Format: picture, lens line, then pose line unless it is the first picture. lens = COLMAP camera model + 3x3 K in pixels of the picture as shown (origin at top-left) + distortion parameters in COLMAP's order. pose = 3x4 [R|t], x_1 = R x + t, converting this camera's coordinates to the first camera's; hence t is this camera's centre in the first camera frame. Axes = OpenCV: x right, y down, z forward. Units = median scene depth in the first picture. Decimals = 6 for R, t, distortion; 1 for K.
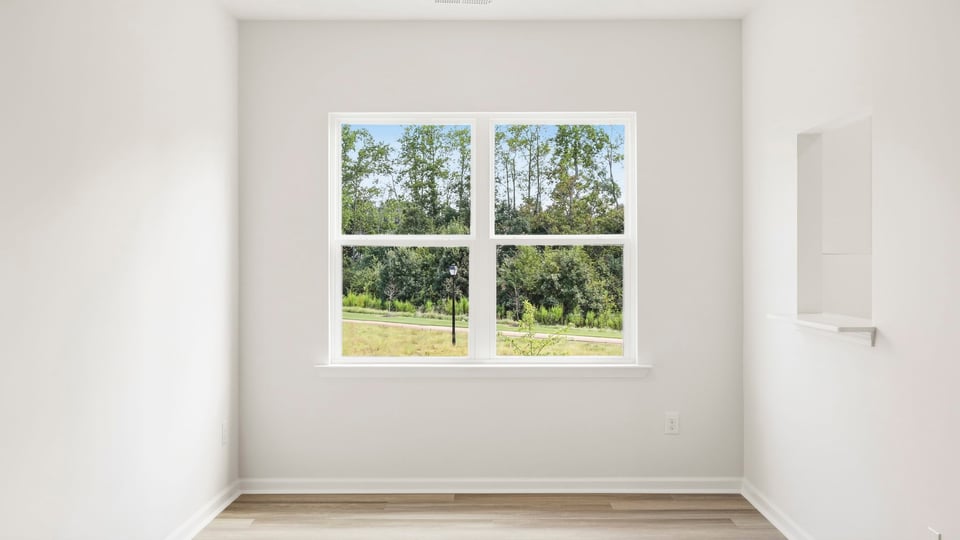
lens RADIAL K [[937.0, 0, 483.3], [0, 937.0, 259.1], [0, 0, 1]] dist [-0.006523, -0.002615]
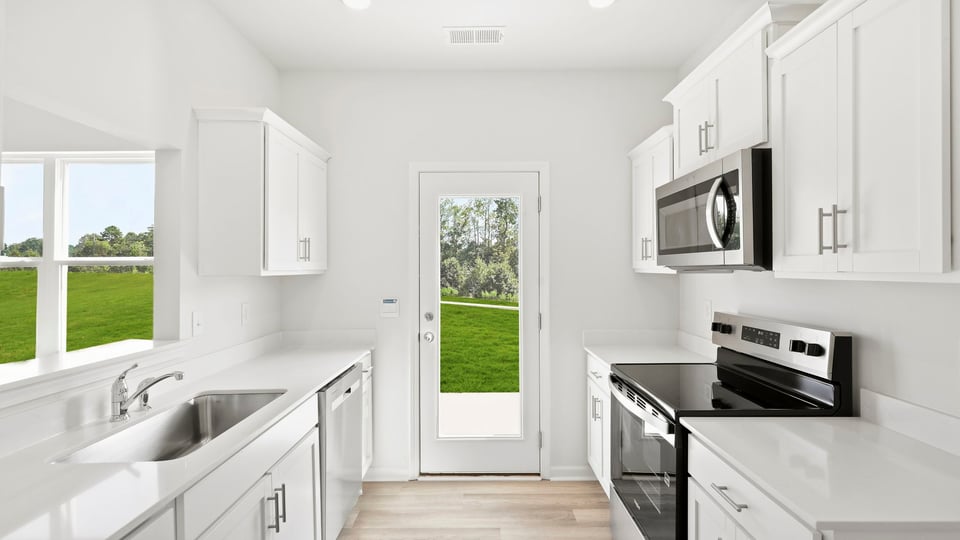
lens RADIAL K [[434.3, 0, 480.4], [0, 434.3, 267.3], [0, 0, 1]] dist [-0.001628, 0.000053]
pose [[0.999997, -0.002006, 0.001053, 0.495556], [0.002007, 0.999997, -0.001068, -0.010142], [-0.001051, 0.001070, 0.999999, 0.419710]]
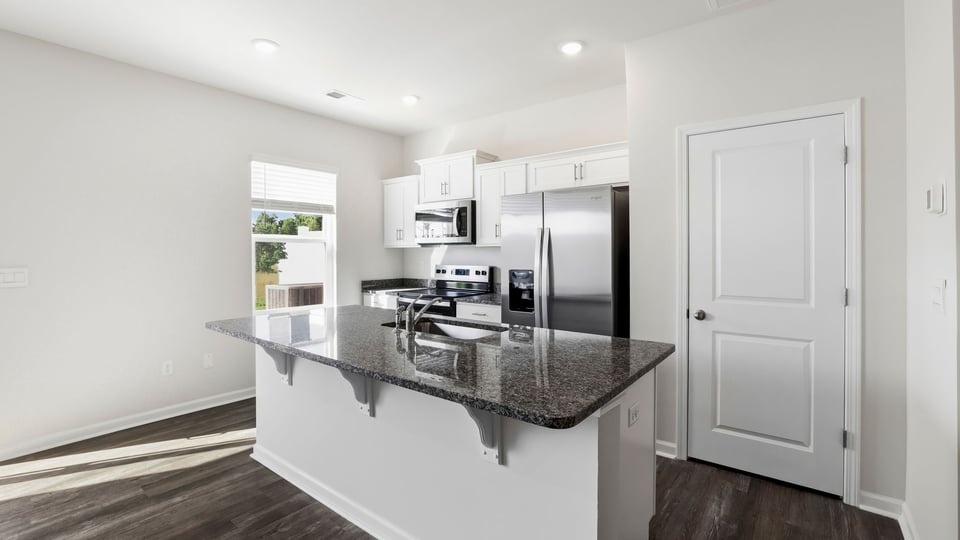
lens RADIAL K [[437.8, 0, 476.6], [0, 437.8, 259.5], [0, 0, 1]] dist [-0.001558, 0.000089]
pose [[0.616395, -0.015171, 0.787291, 0.100927], [0.000728, 0.999825, 0.018697, 0.002748], [-0.787437, -0.010952, 0.616298, 0.229402]]
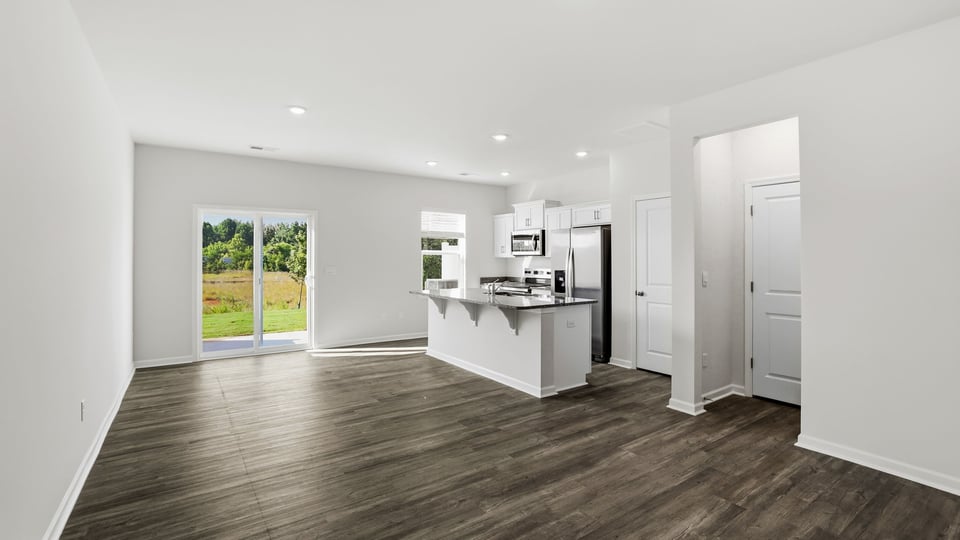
lens RADIAL K [[437.8, 0, 476.6], [0, 437.8, 259.5], [0, 0, 1]] dist [-0.001558, 0.000089]
pose [[0.818660, 0.001232, 0.574277, -0.178094], [-0.003361, 0.999991, 0.002647, -0.000904], [-0.574268, -0.004097, 0.818657, -0.204477]]
